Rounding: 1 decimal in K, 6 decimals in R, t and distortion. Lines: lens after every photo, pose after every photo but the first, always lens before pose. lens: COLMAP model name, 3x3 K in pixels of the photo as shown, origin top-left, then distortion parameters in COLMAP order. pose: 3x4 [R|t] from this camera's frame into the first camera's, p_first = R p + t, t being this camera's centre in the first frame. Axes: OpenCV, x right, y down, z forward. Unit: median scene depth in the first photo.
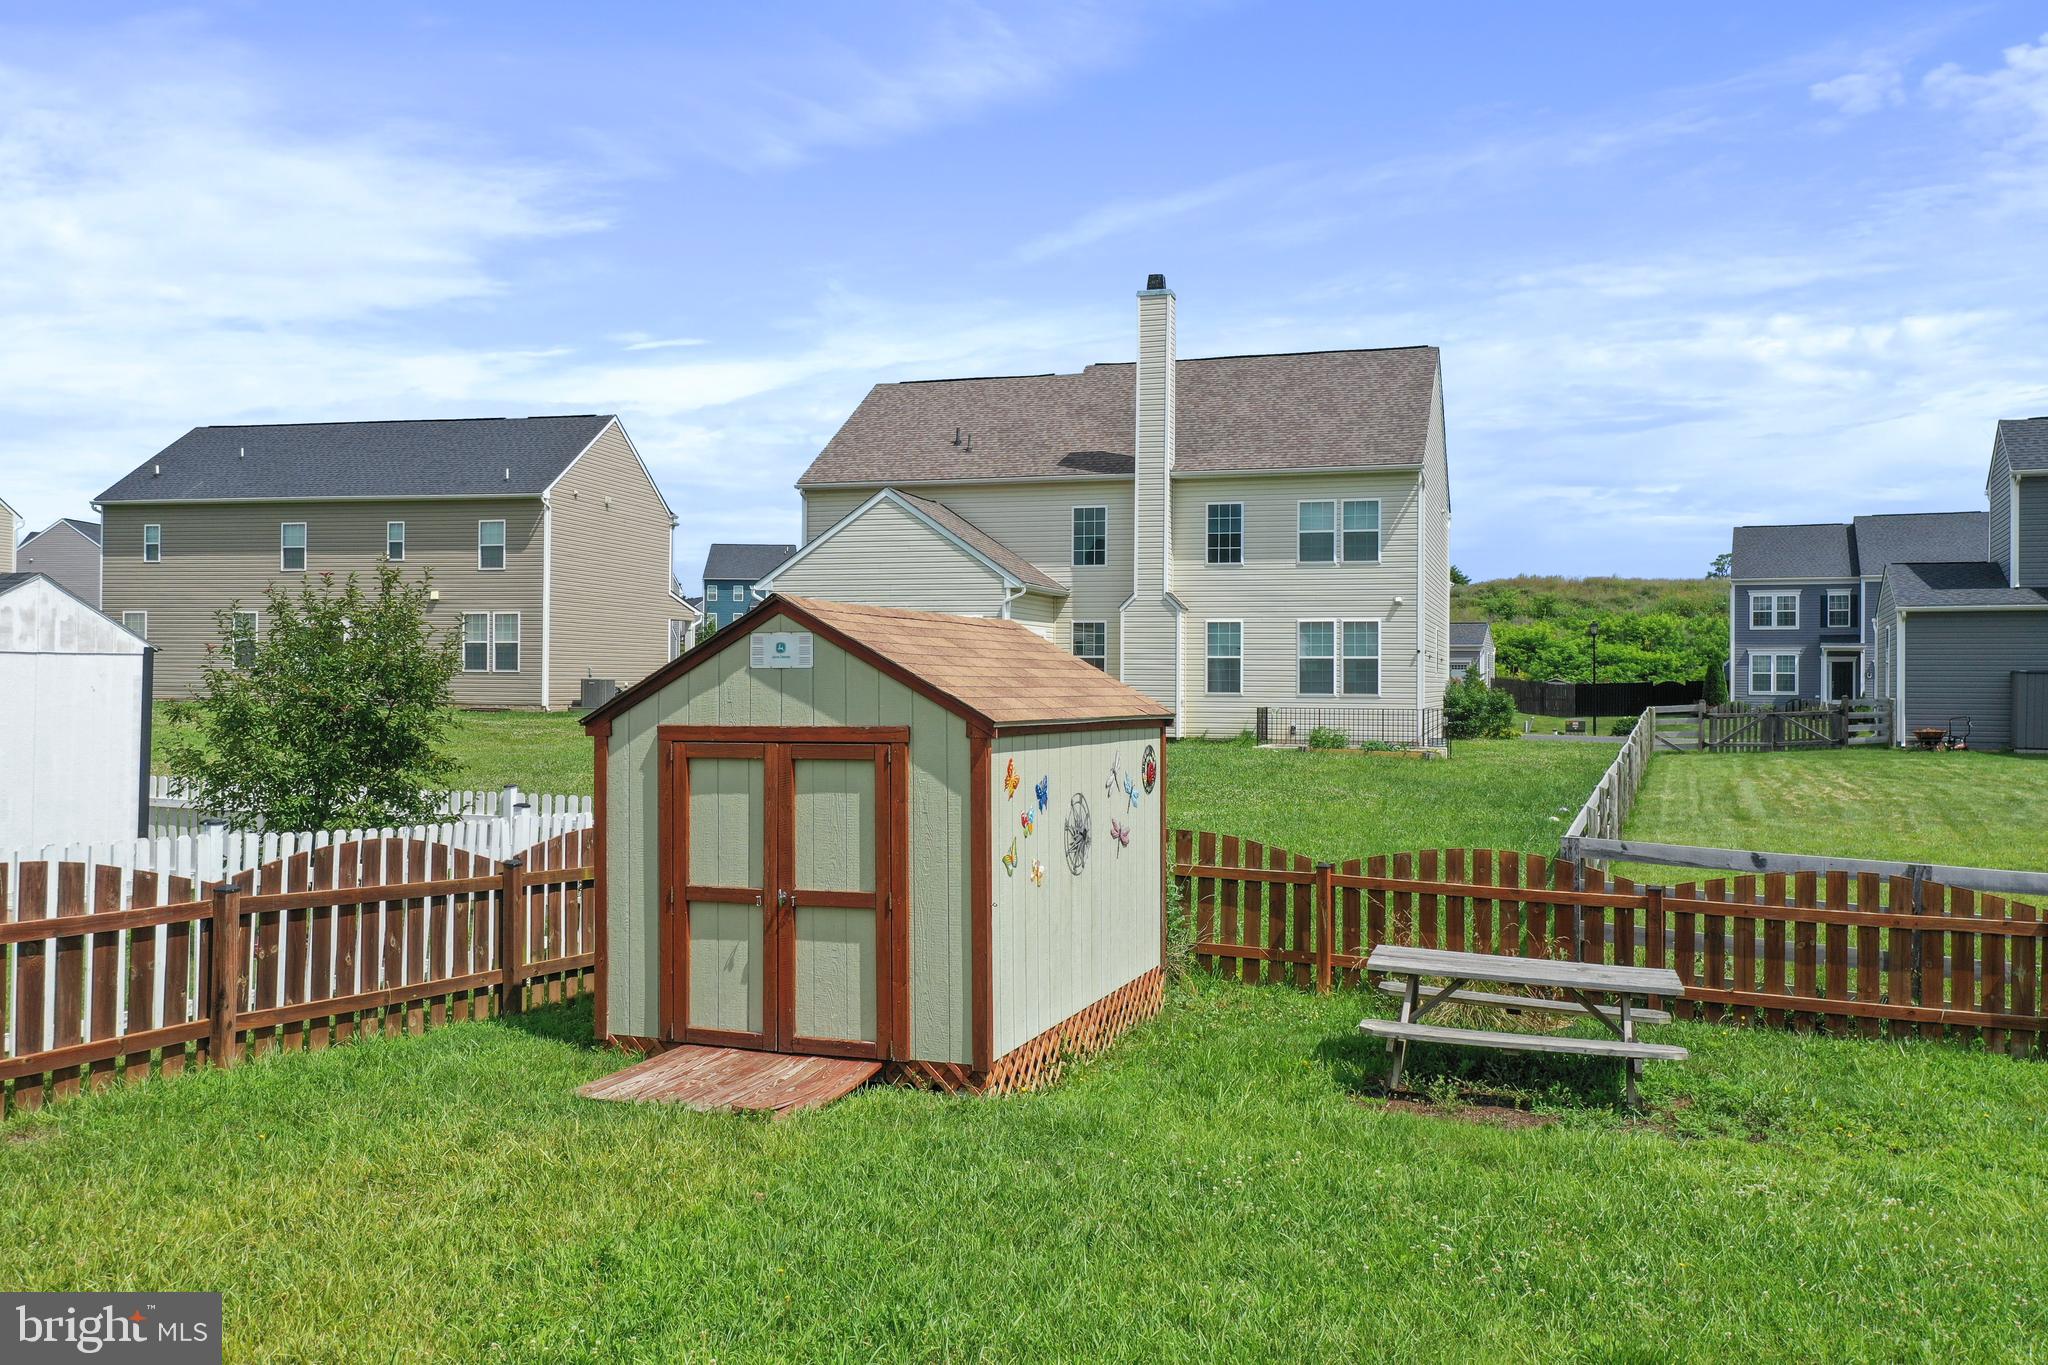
lens RADIAL K [[1626.2, 0, 1019.0], [0, 1626.2, 668.6], [0, 0, 1]] dist [-0.007625, -0.001146]
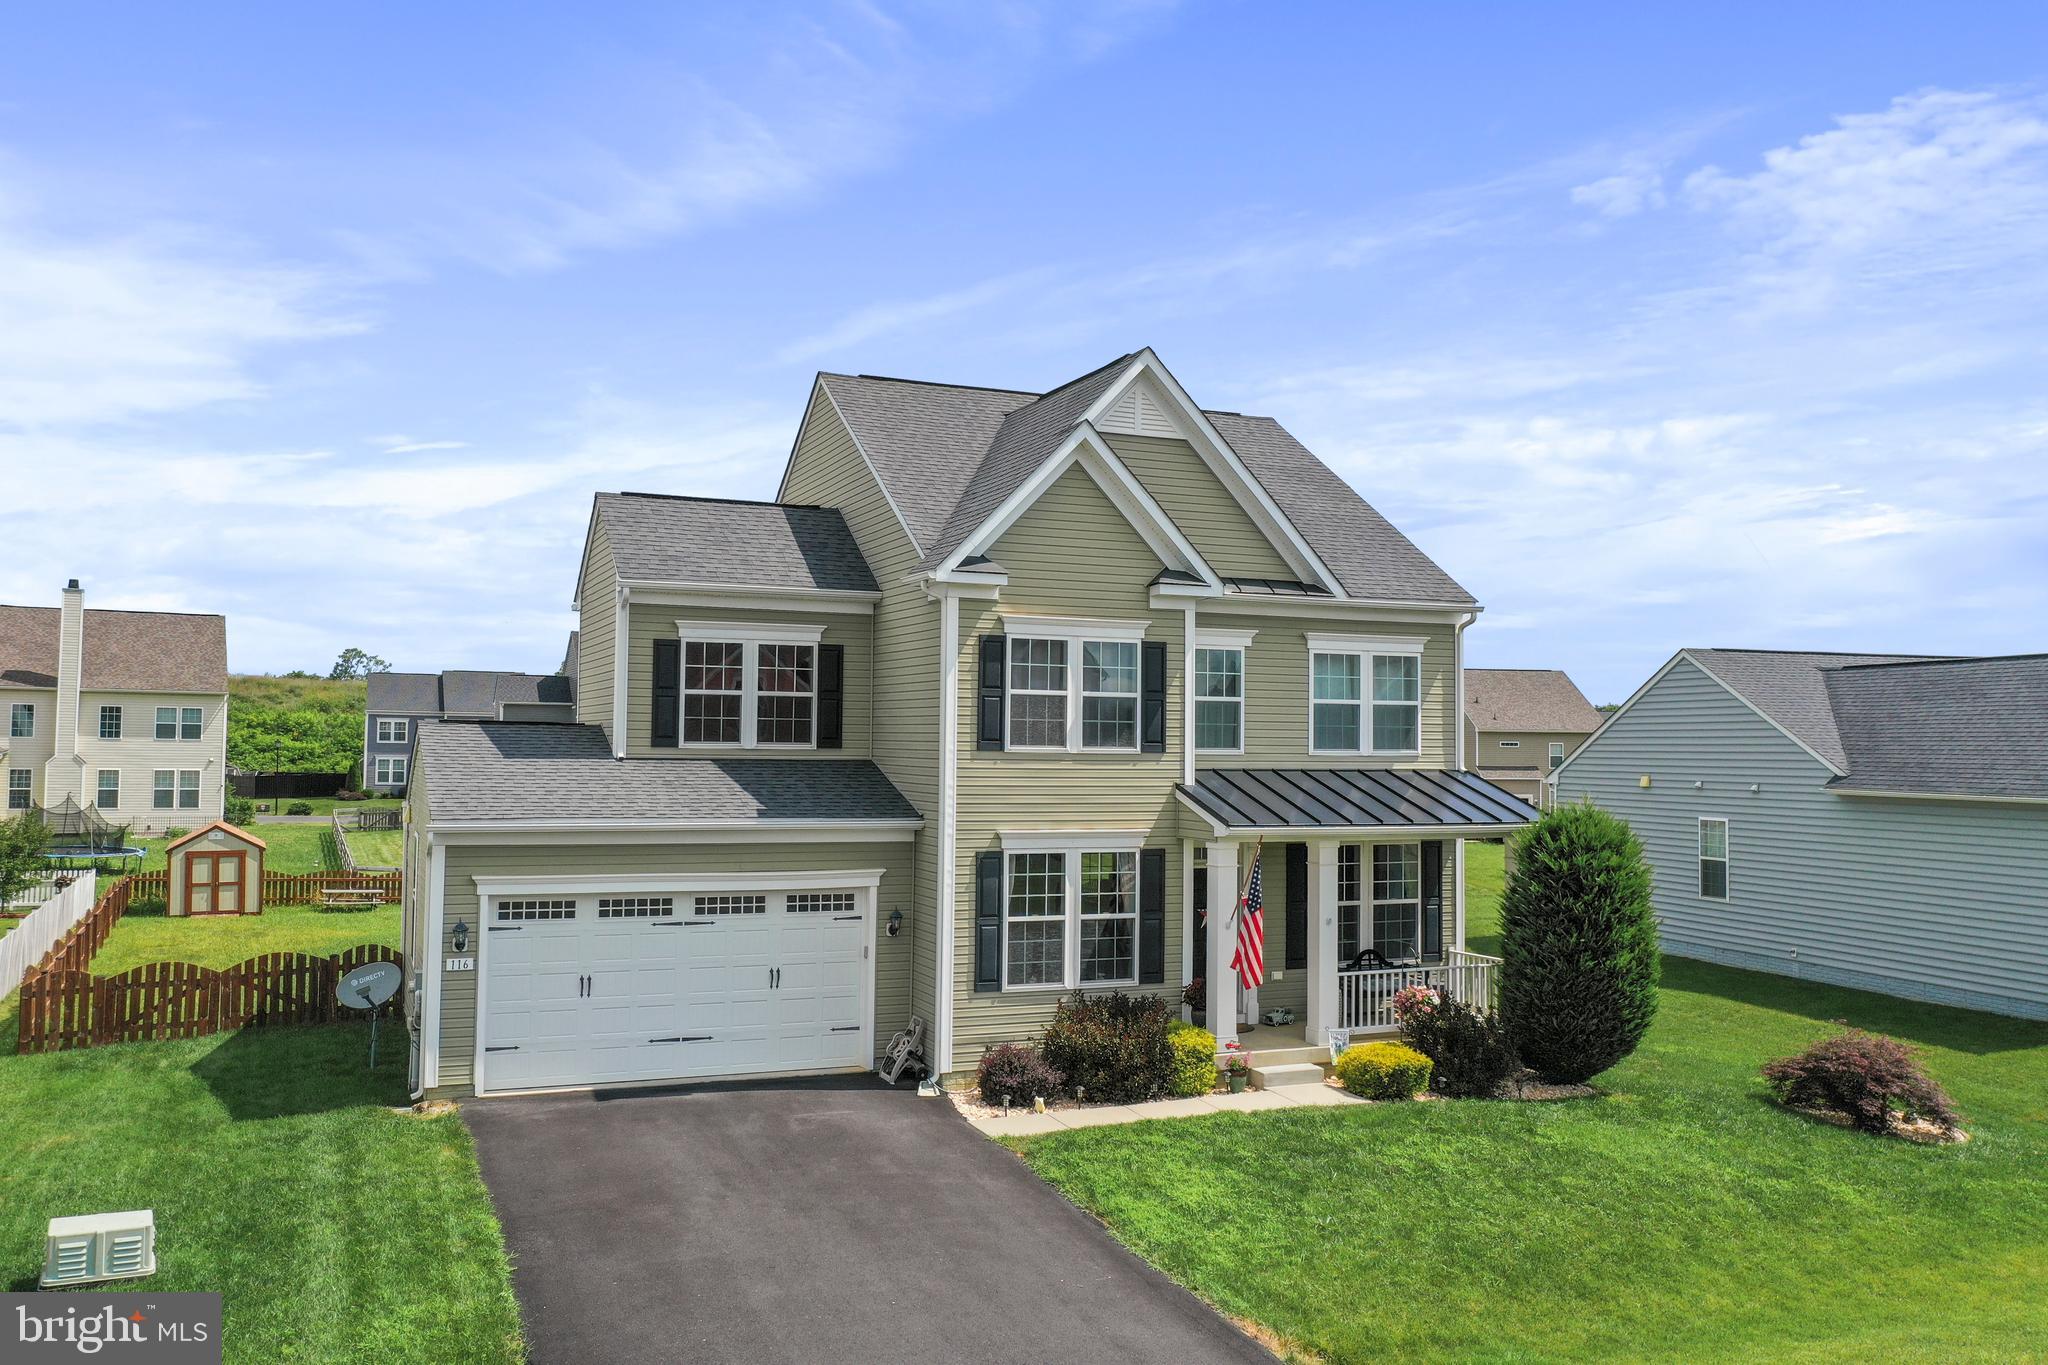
lens RADIAL K [[1626.2, 0, 993.3], [0, 1626.2, 663.5], [0, 0, 1]] dist [-0.007625, -0.001146]
pose [[0.700811, 0.035364, 0.712470, -0.487330], [-0.010844, 0.999183, -0.038929, -0.088728], [-0.713264, 0.019556, 0.700622, -1.010912]]
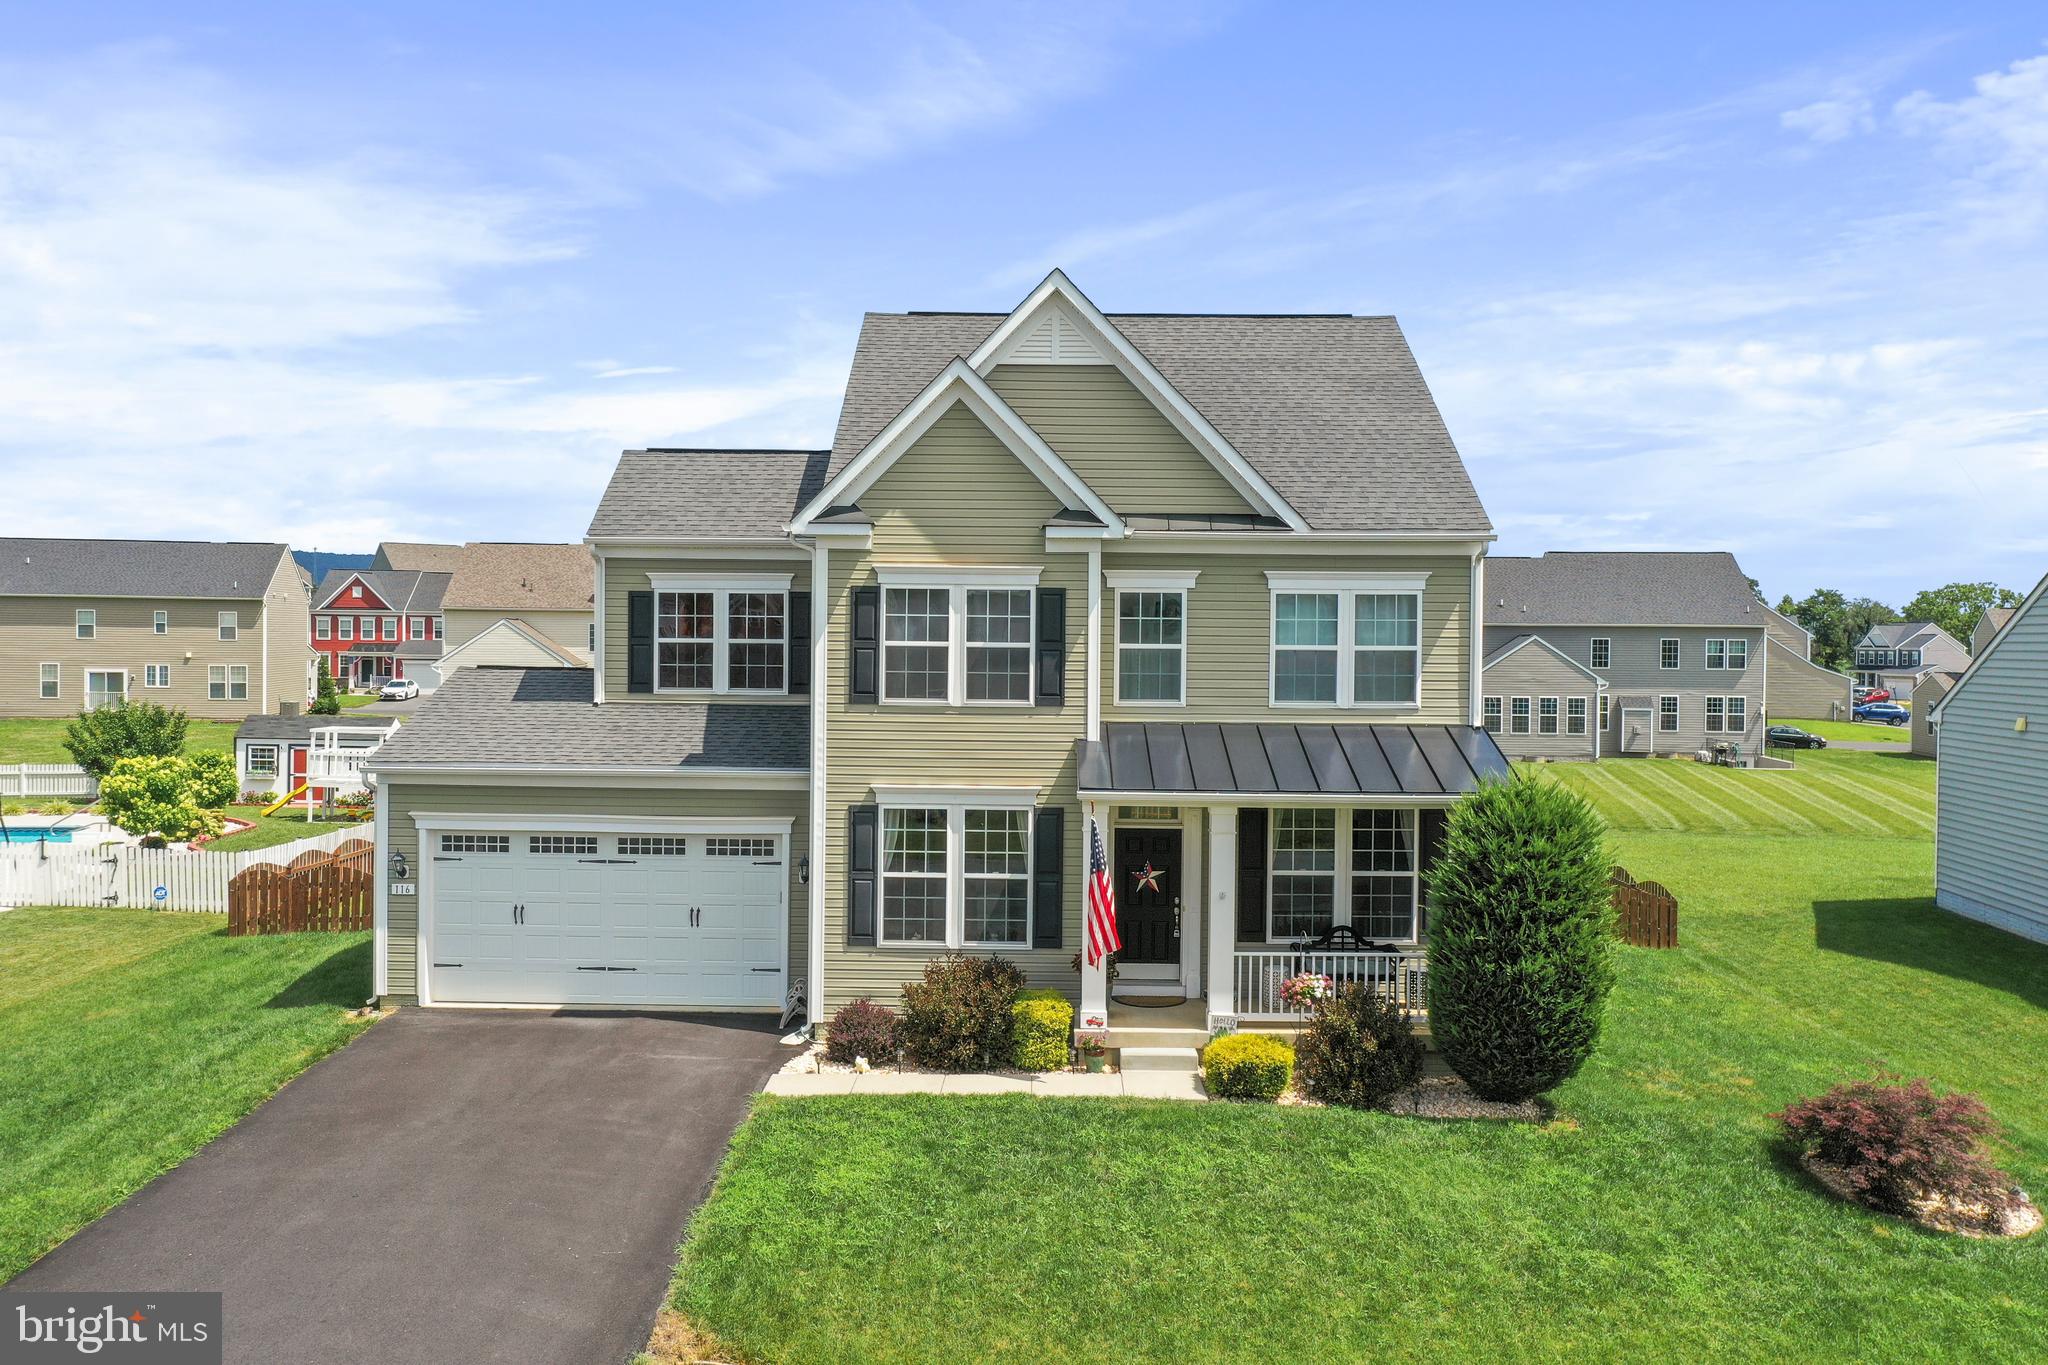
lens RADIAL K [[1626.2, 0, 987.6], [0, 1626.2, 659.9], [0, 0, 1]] dist [-0.007625, -0.001146]
pose [[0.928733, -0.004755, 0.370719, -0.268433], [-0.004604, 0.999693, 0.024357, -0.107664], [-0.370720, -0.024328, 0.928426, -1.135071]]
